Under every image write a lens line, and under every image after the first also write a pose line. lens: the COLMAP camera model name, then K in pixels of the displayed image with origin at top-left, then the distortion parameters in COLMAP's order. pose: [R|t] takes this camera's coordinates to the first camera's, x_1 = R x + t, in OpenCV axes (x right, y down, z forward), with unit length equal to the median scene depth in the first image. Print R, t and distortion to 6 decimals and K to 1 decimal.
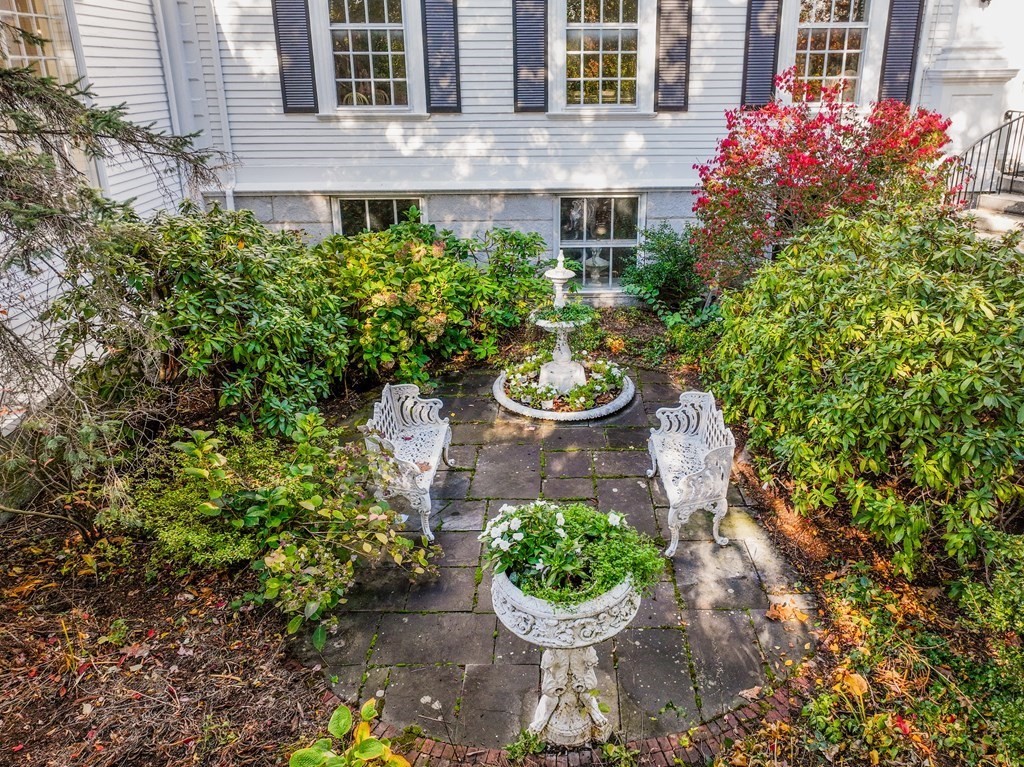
lens RADIAL K [[761.1, 0, 512.0], [0, 761.1, 383.5], [0, 0, 1]] dist [-0.052527, -0.000062]
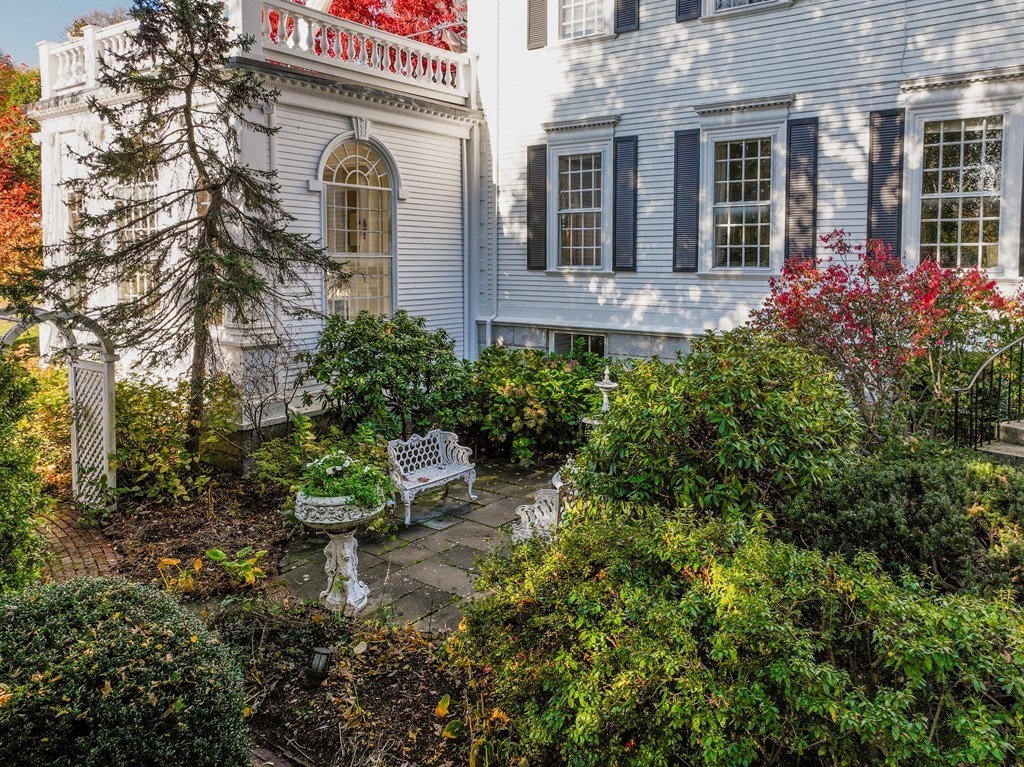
lens RADIAL K [[761.1, 0, 512.0], [0, 761.1, 383.5], [0, 0, 1]] dist [-0.052527, -0.000062]
pose [[0.796427, 0.102297, -0.596020, 0.553343], [-0.240480, 0.957884, -0.156934, 0.076221], [0.554864, 0.268318, 0.787485, -0.079572]]
